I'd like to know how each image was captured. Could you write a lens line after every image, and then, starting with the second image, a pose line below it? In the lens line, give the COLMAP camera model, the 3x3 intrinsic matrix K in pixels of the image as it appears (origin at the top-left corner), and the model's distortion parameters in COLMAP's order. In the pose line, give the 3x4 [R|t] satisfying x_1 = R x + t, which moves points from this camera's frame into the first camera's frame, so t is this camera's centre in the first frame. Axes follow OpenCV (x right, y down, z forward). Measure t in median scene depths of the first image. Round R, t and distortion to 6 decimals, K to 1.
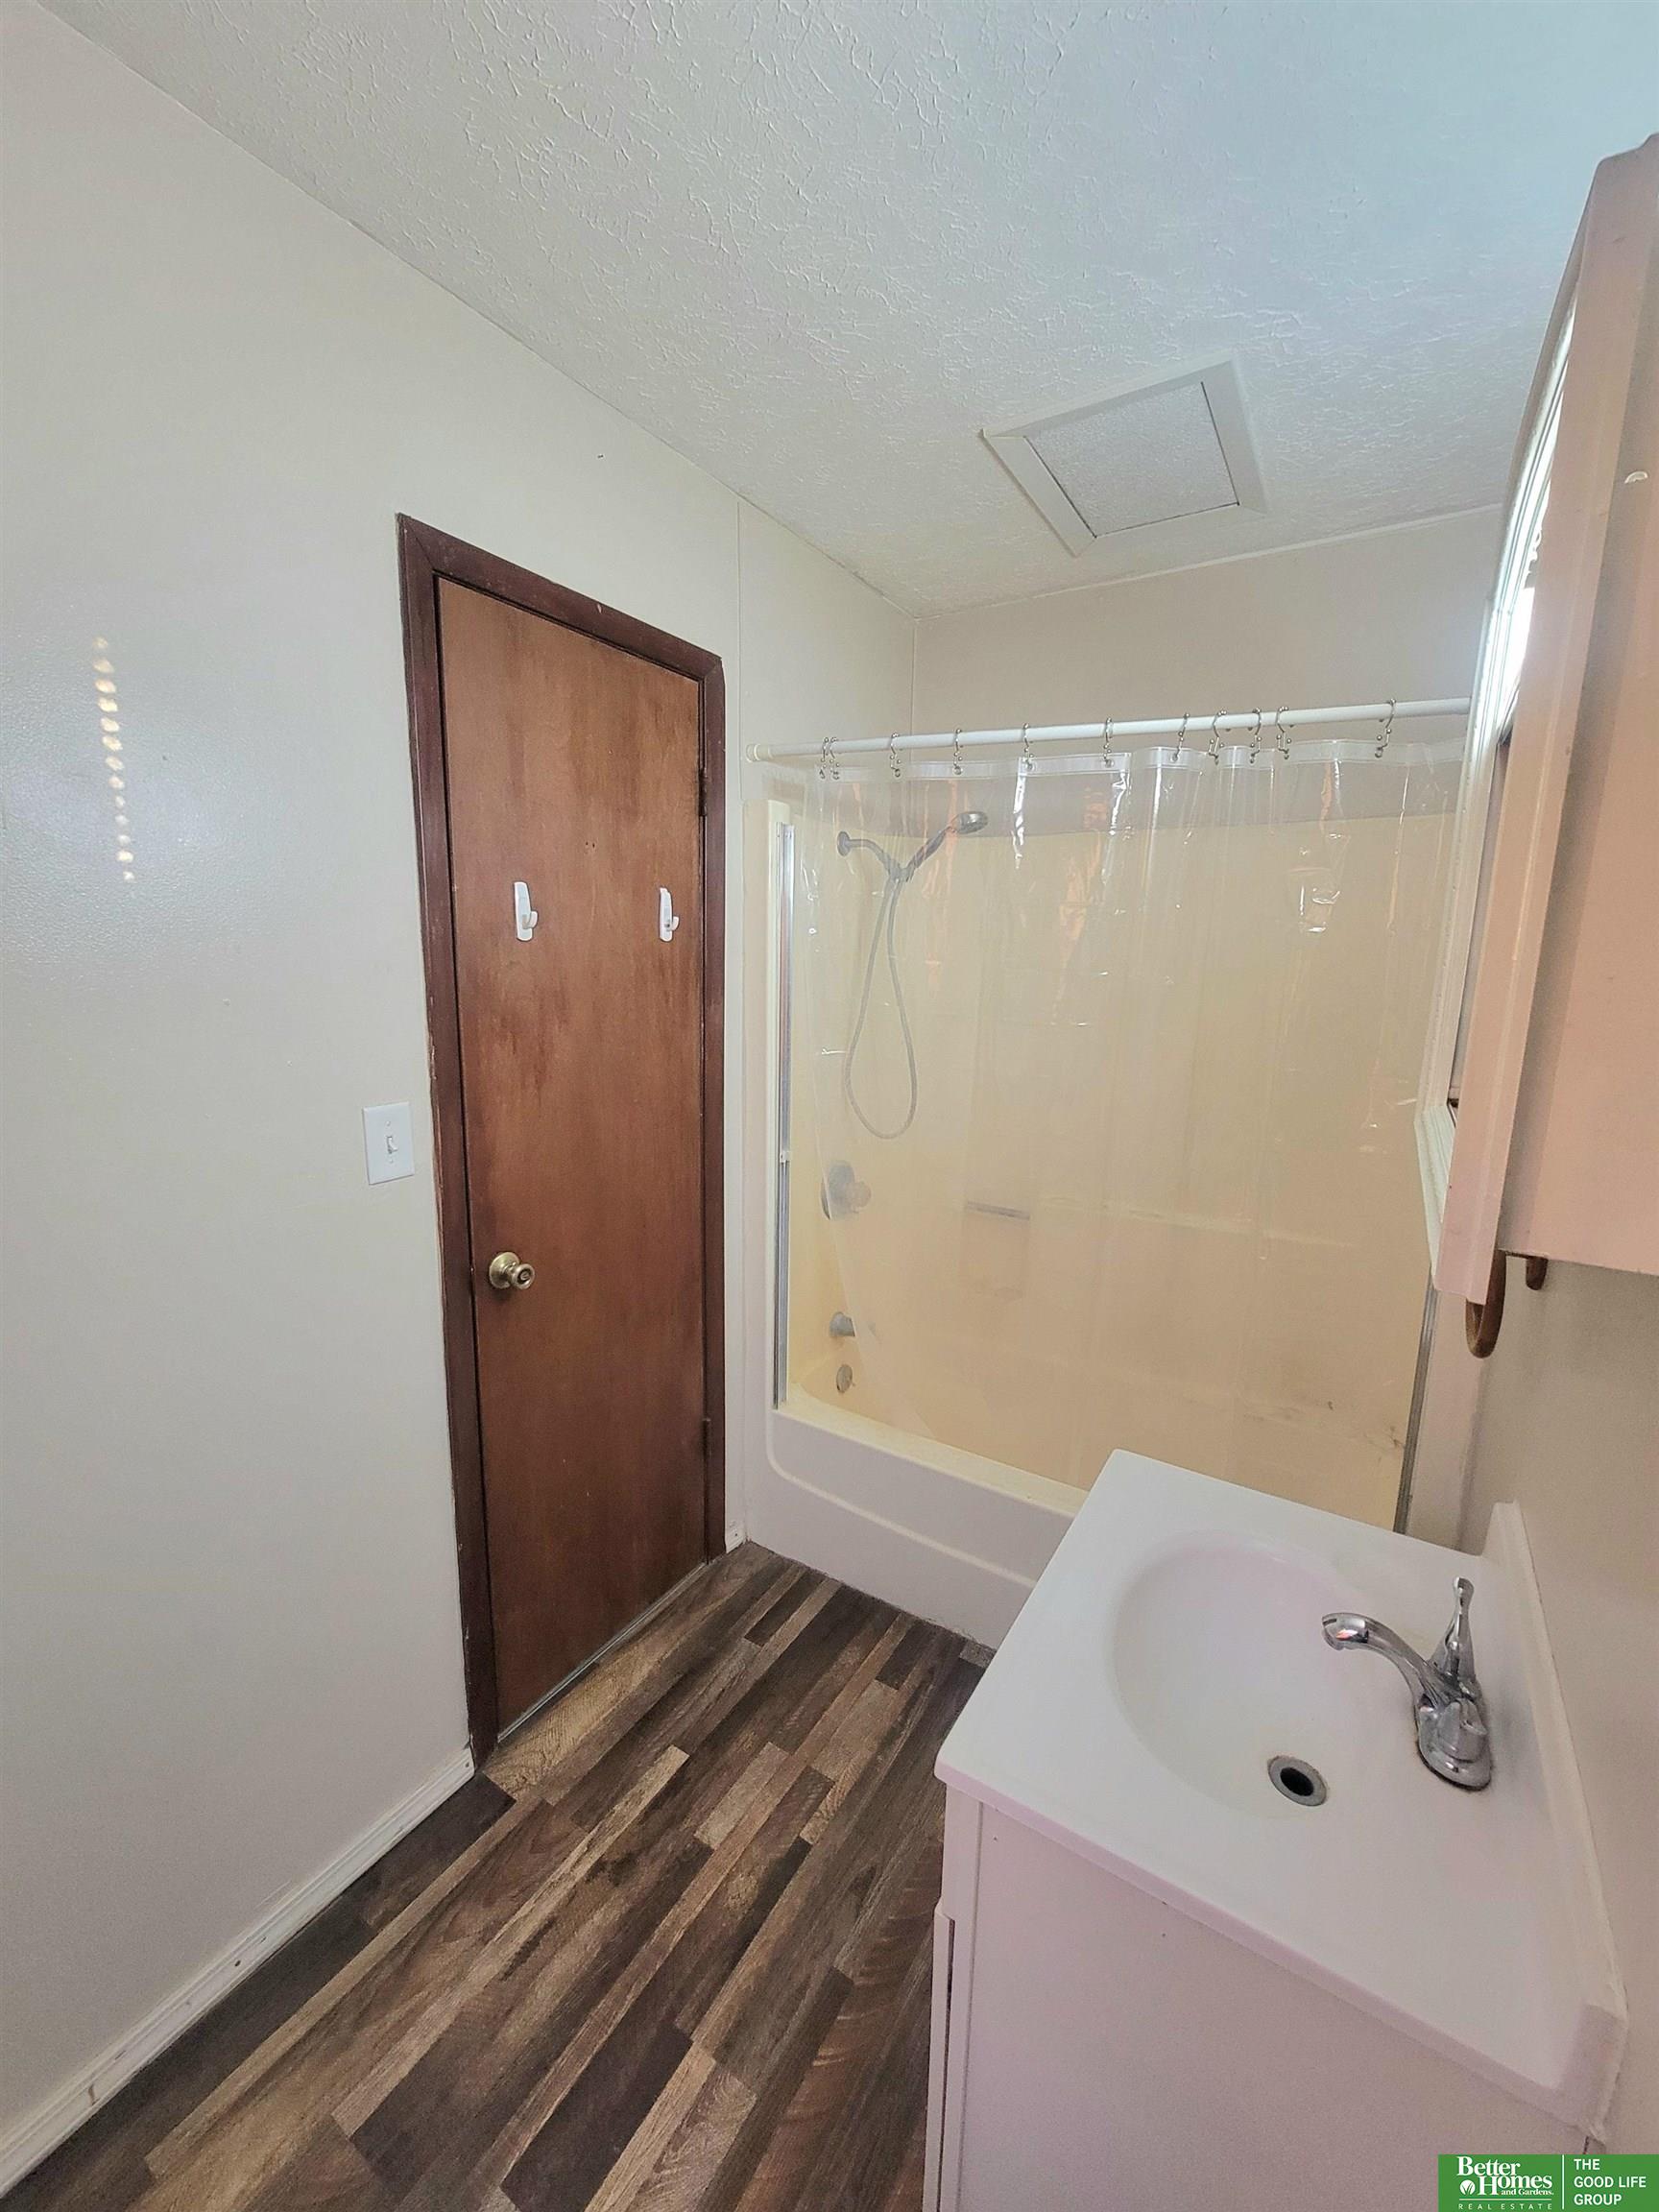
lens RADIAL K [[893.2, 0, 827.8], [0, 893.2, 1110.1], [0, 0, 1]] dist [-0.004621, 0.001374]
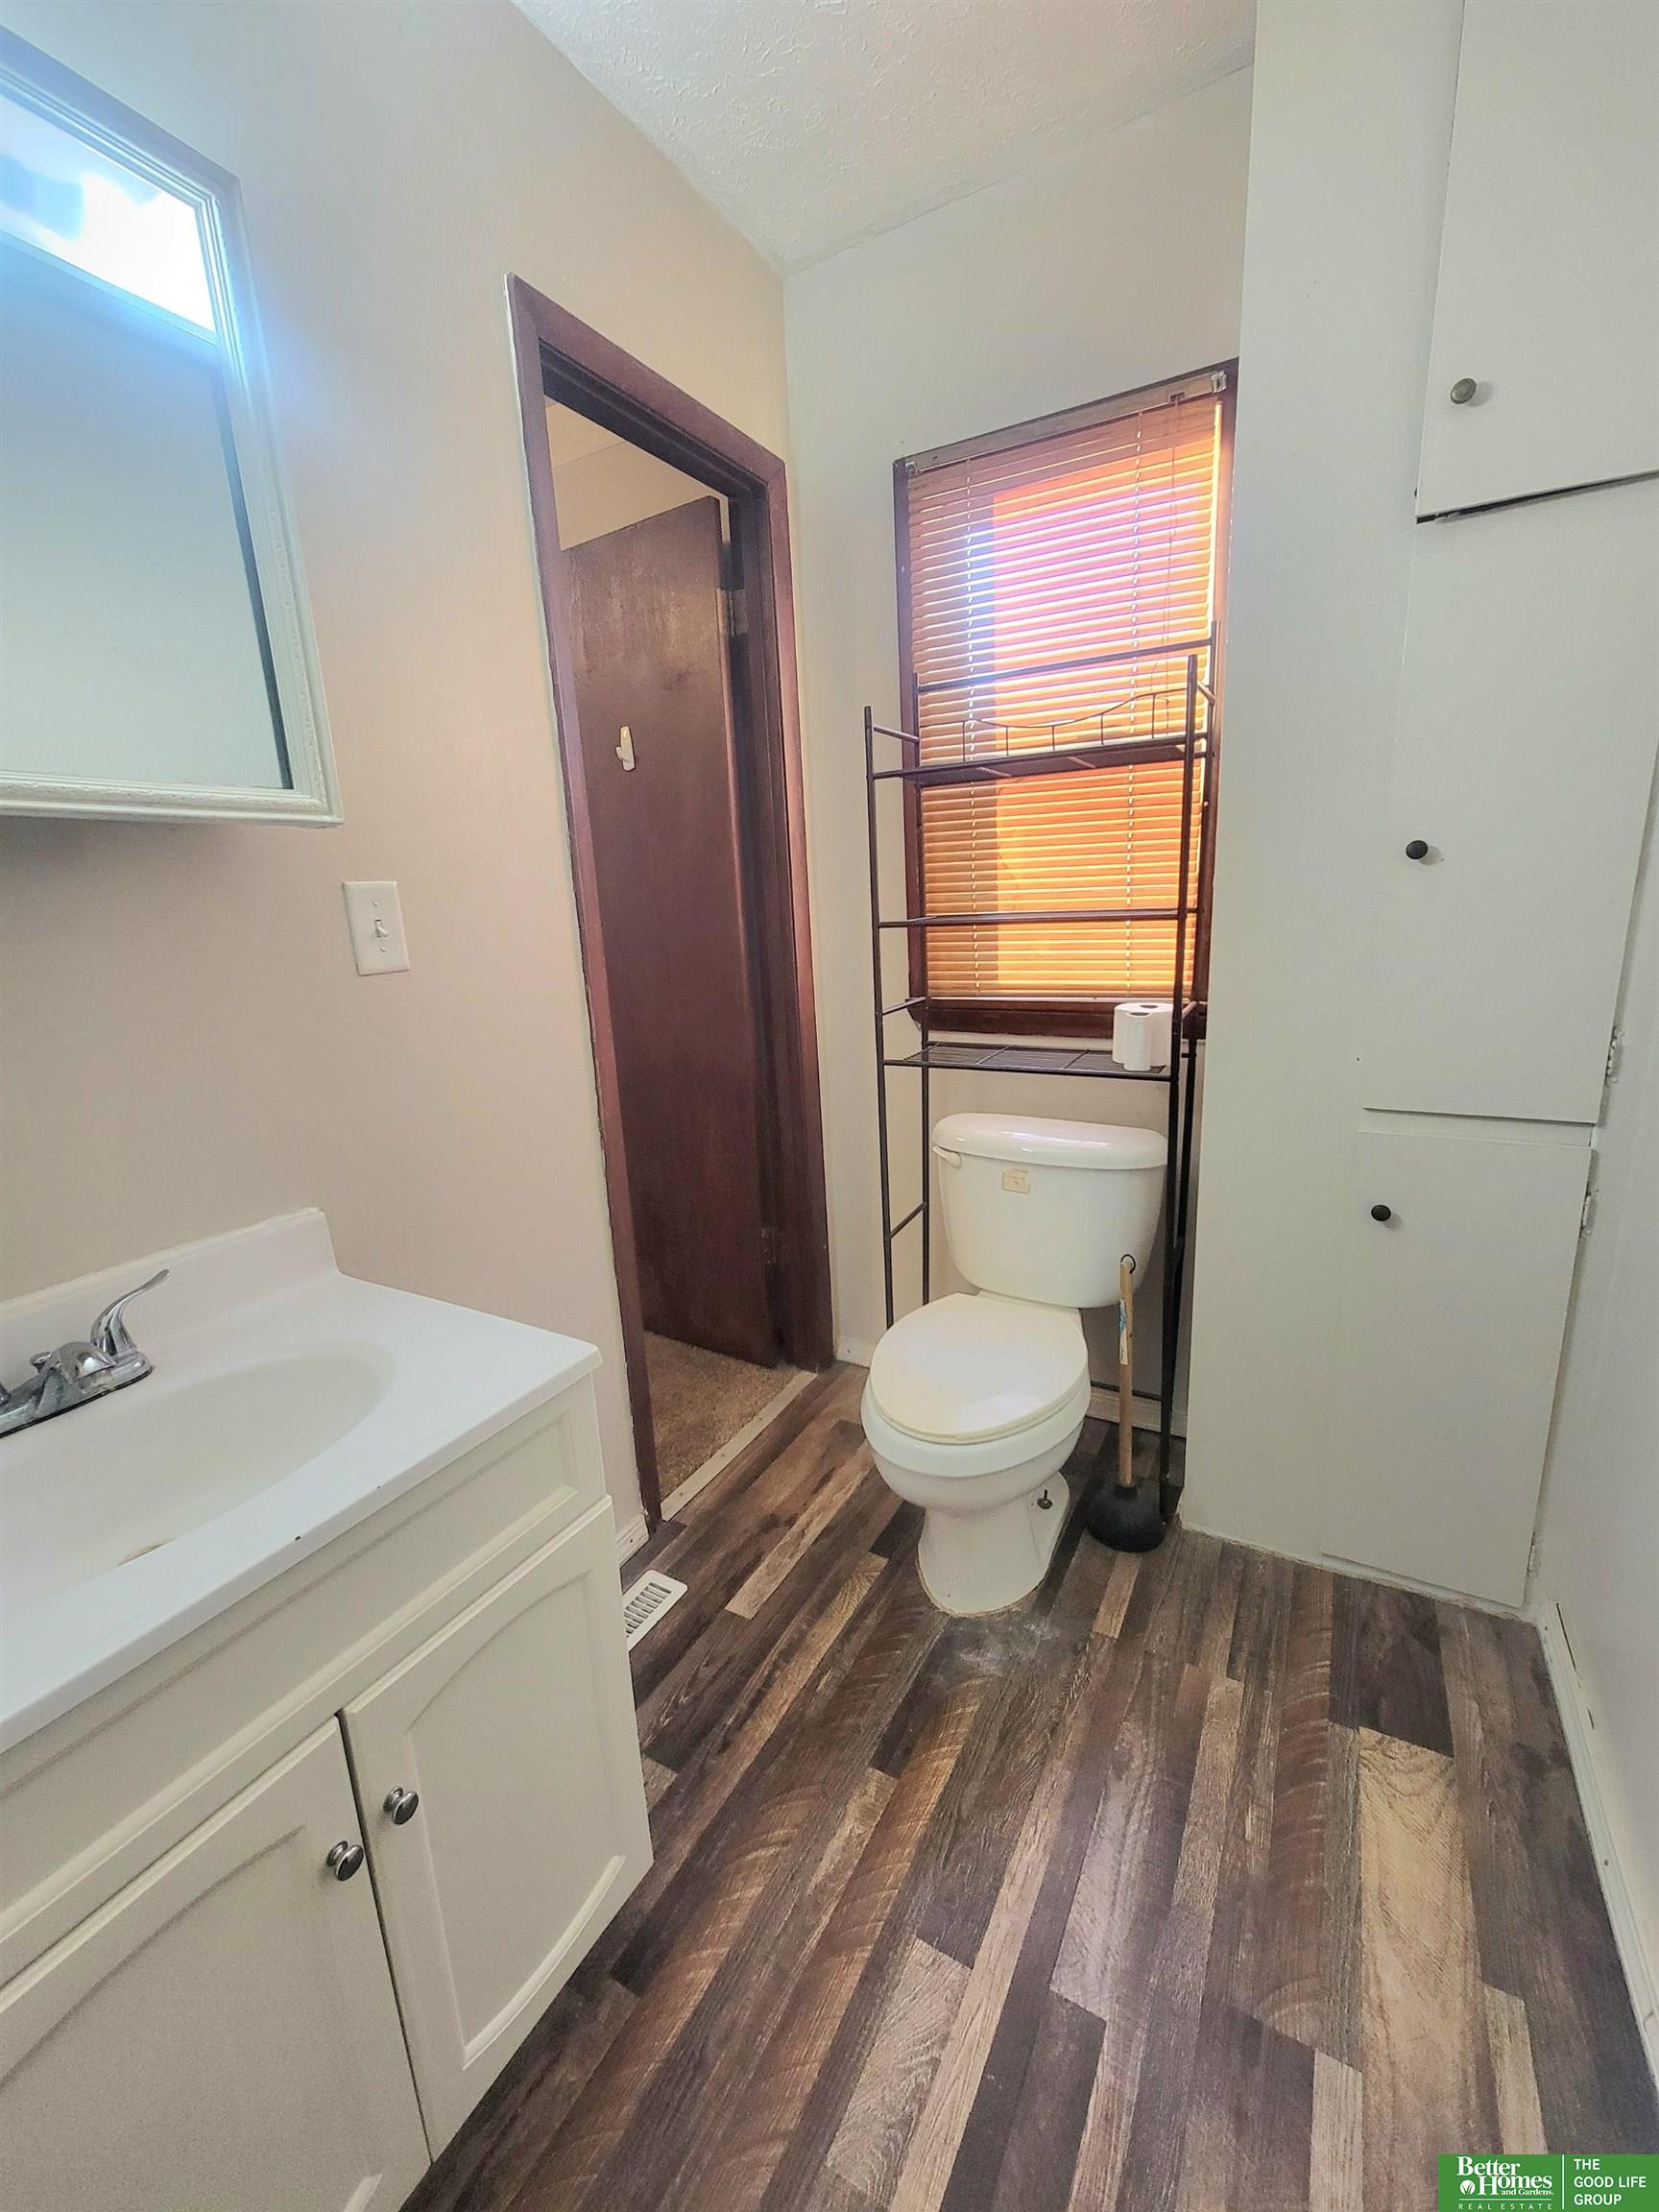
lens RADIAL K [[893.2, 0, 828.8], [0, 893.2, 1104.7], [0, 0, 1]] dist [-0.004621, 0.001374]
pose [[-0.998862, 0.032938, -0.034482, -0.089395], [0.016666, 0.918645, 0.394732, 0.022148], [0.044678, 0.393708, -0.918149, 1.379364]]
